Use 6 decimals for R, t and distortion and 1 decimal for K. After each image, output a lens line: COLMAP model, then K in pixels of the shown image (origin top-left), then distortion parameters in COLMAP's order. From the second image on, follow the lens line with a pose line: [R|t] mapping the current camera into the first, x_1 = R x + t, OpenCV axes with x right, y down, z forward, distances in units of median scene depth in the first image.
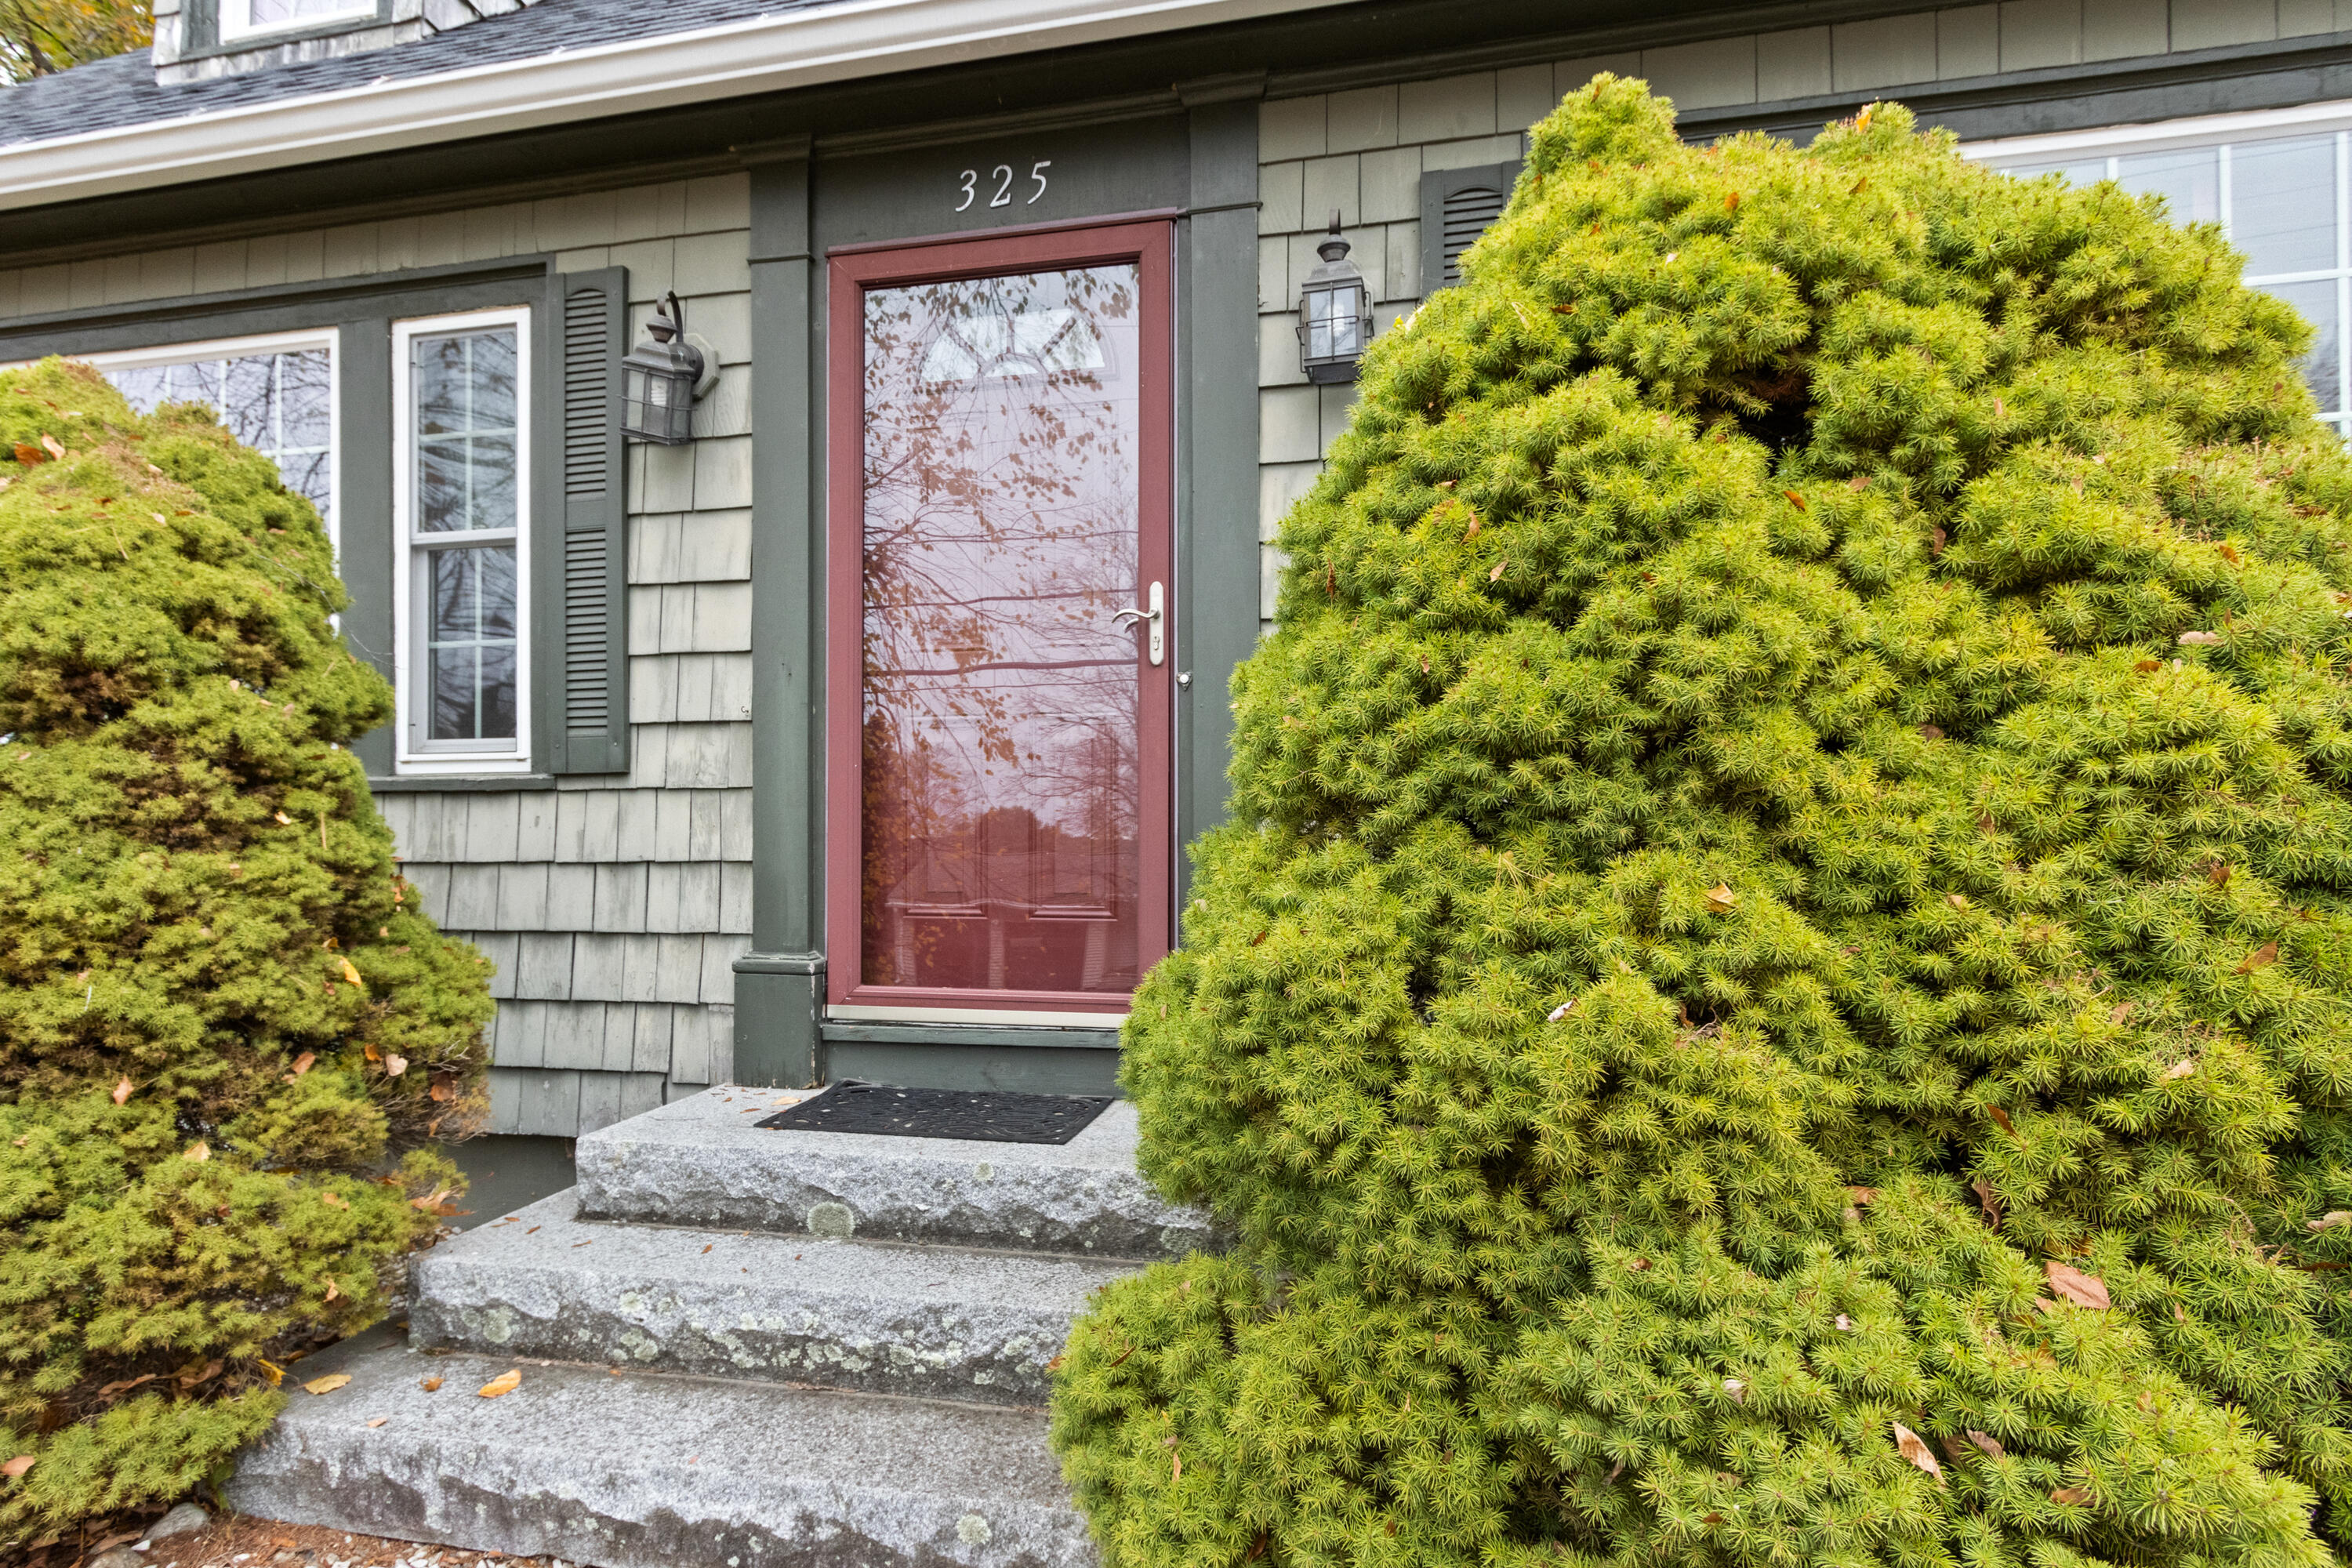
lens RADIAL K [[1218.7, 0, 1172.6], [0, 1218.7, 839.6], [0, 0, 1]] dist [-0.000883, -0.000529]
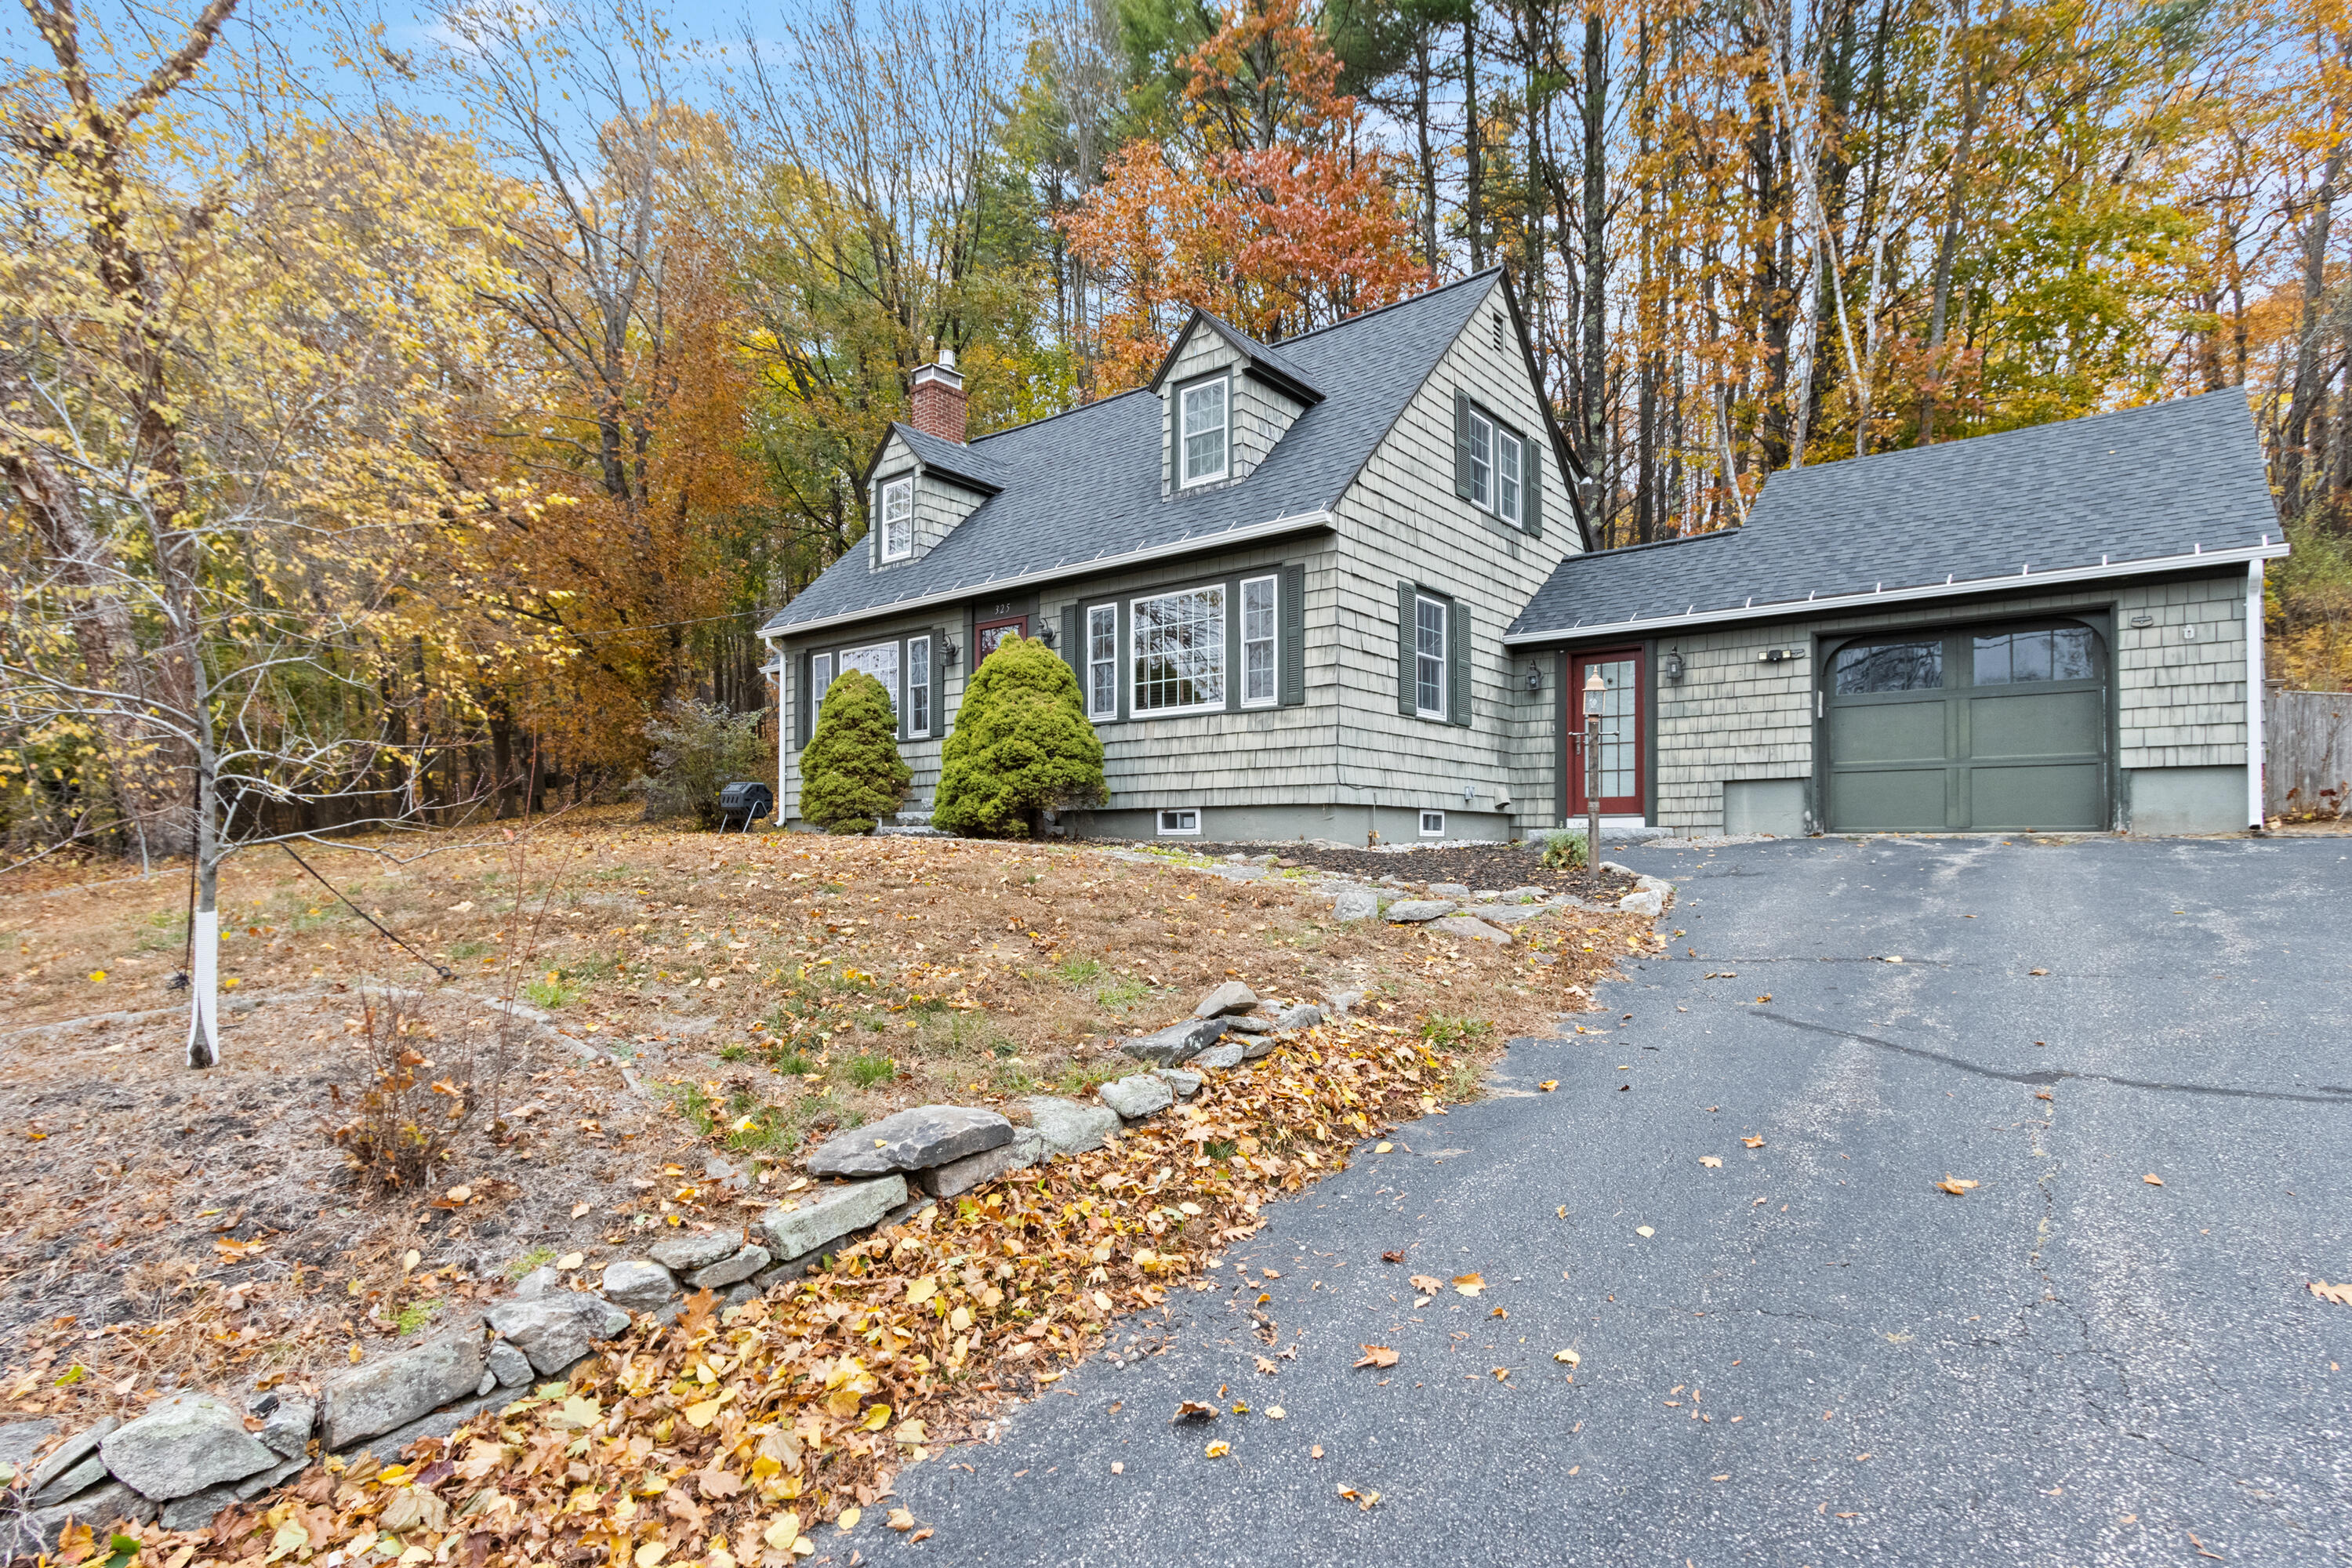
lens RADIAL K [[1218.7, 0, 1172.6], [0, 1218.7, 839.6], [0, 0, 1]] dist [-0.000883, -0.000529]
pose [[0.887869, -0.001585, -0.460094, 3.755515], [0.001795, 0.999998, 0.000019, 0.525343], [0.460094, -0.000842, 0.887870, -4.160037]]
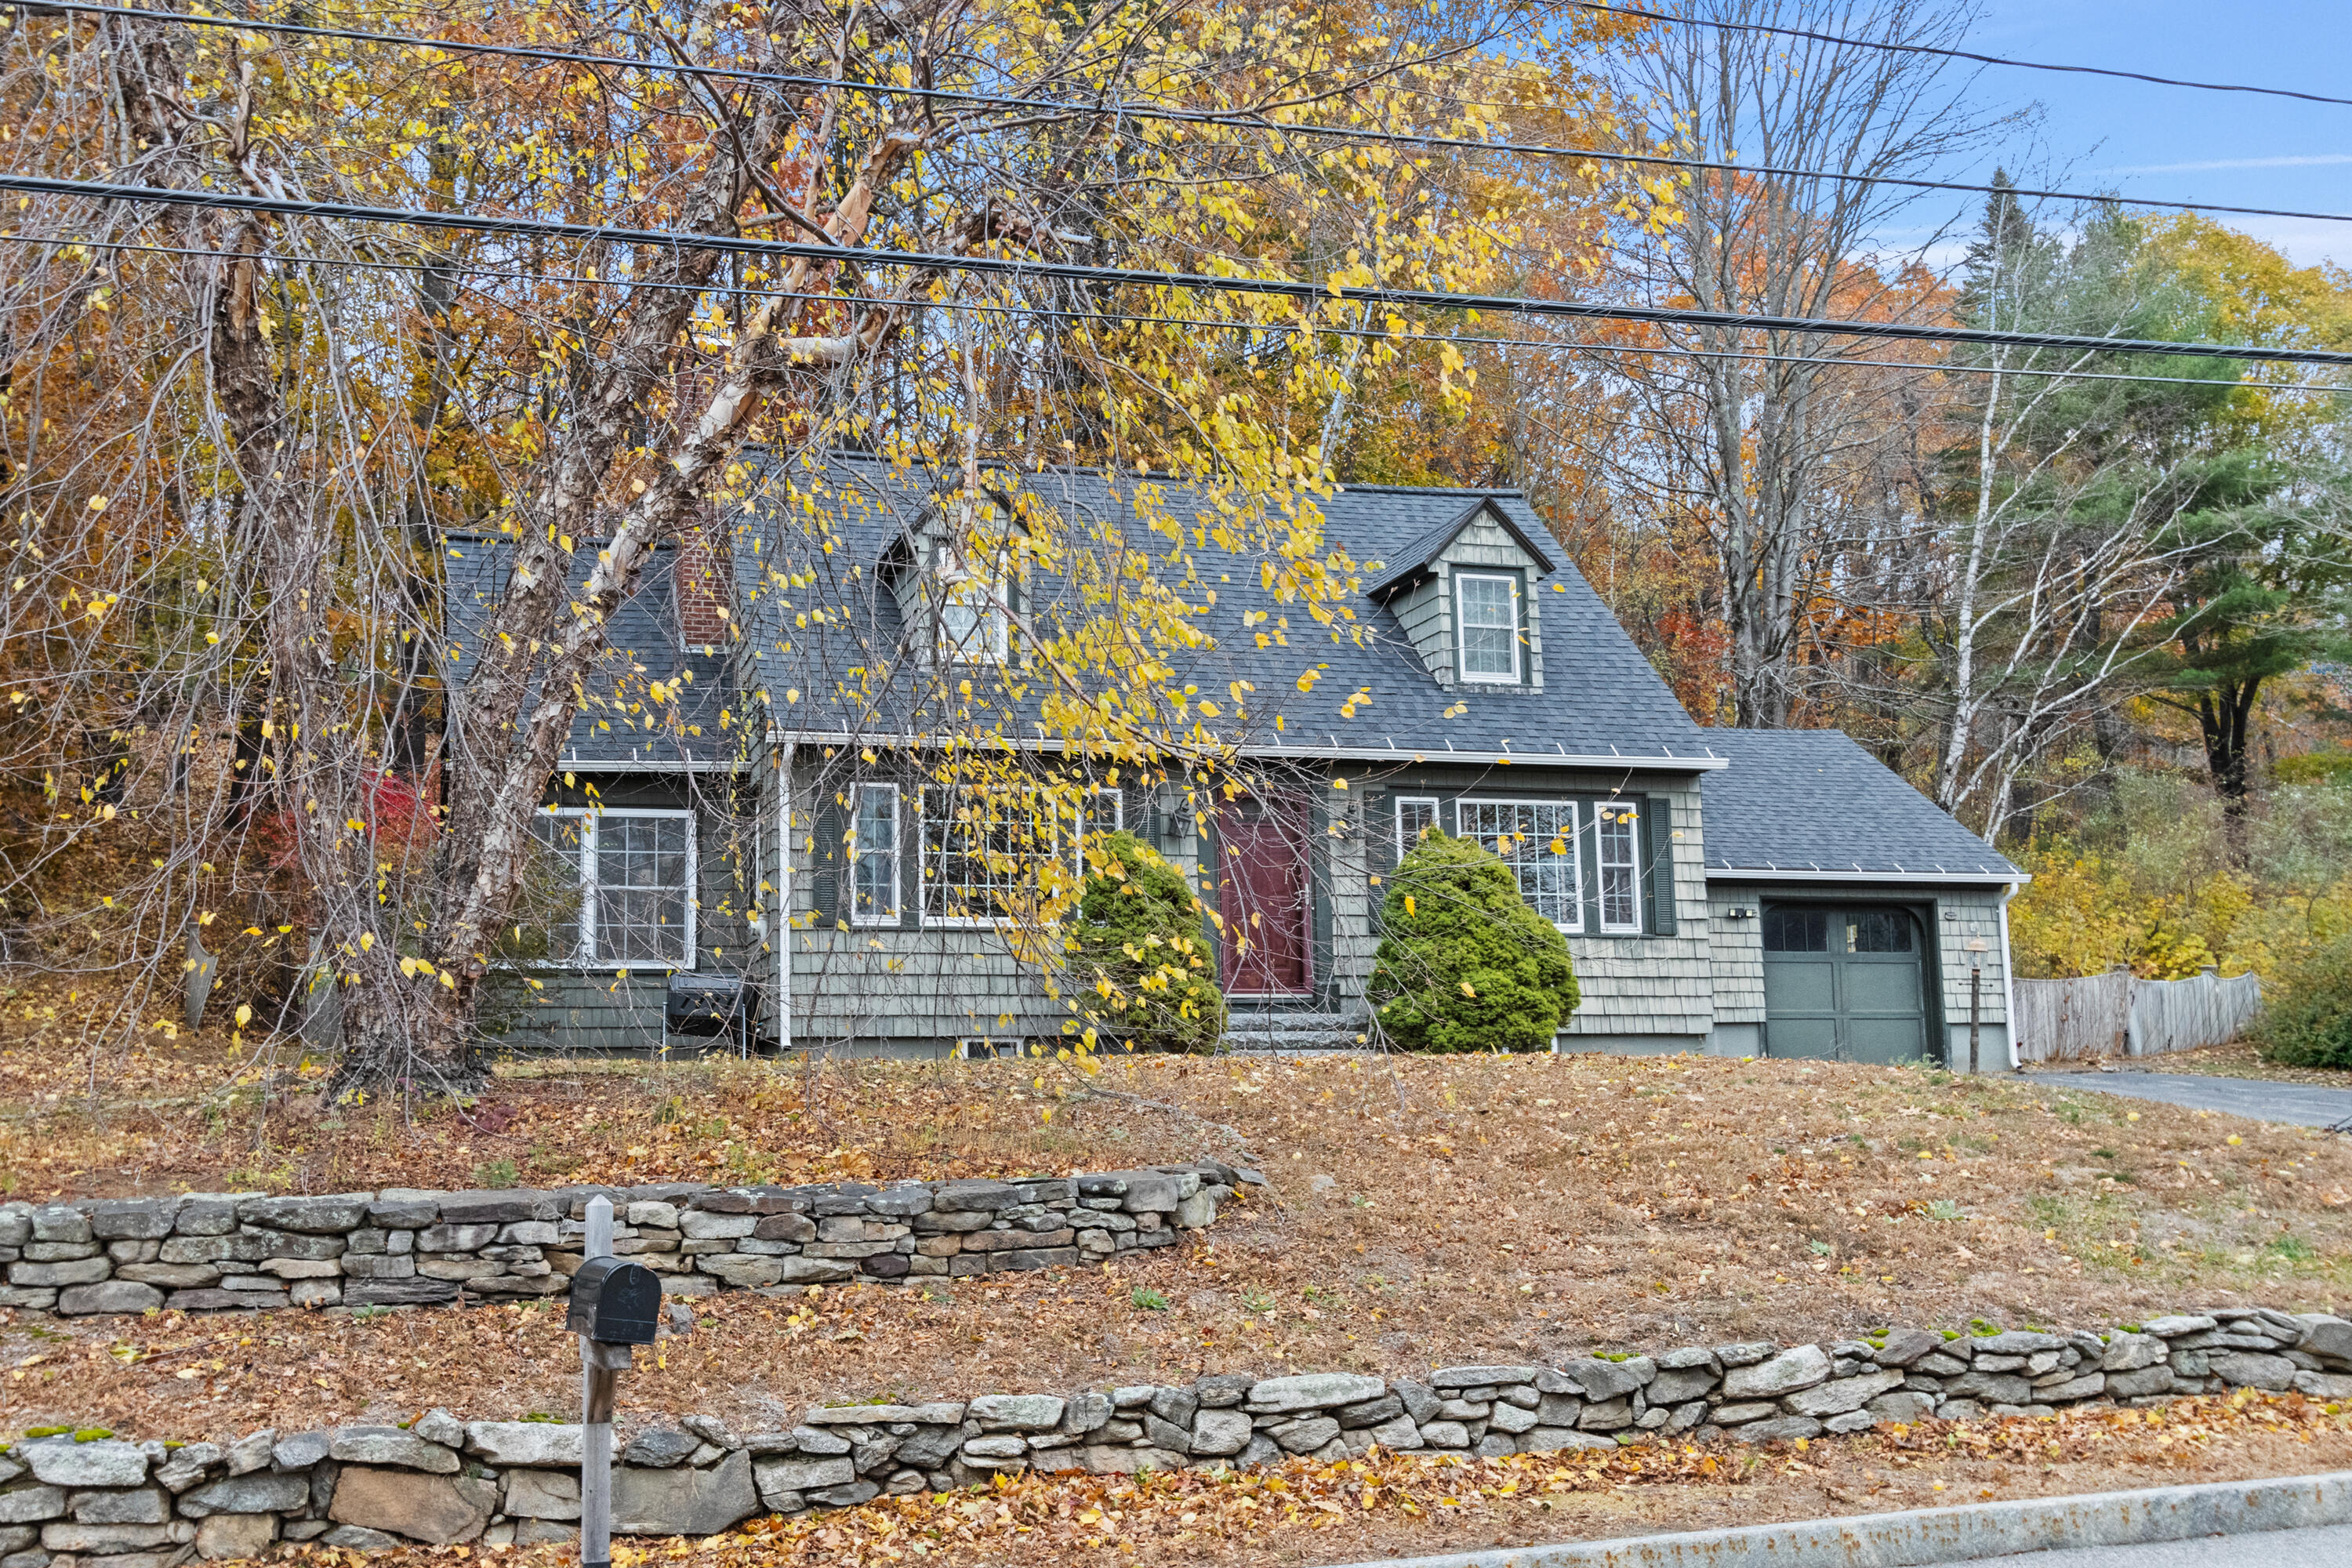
lens RADIAL K [[2292.3, 0, 1176.0], [0, 2292.3, 784.0], [0, 0, 1]] dist [-0.007783, -0.002463]
pose [[0.871921, 0.062388, 0.485657, -5.397329], [0.008808, 0.989691, -0.142950, 0.712713], [-0.489568, 0.128919, 0.862382, -7.063158]]
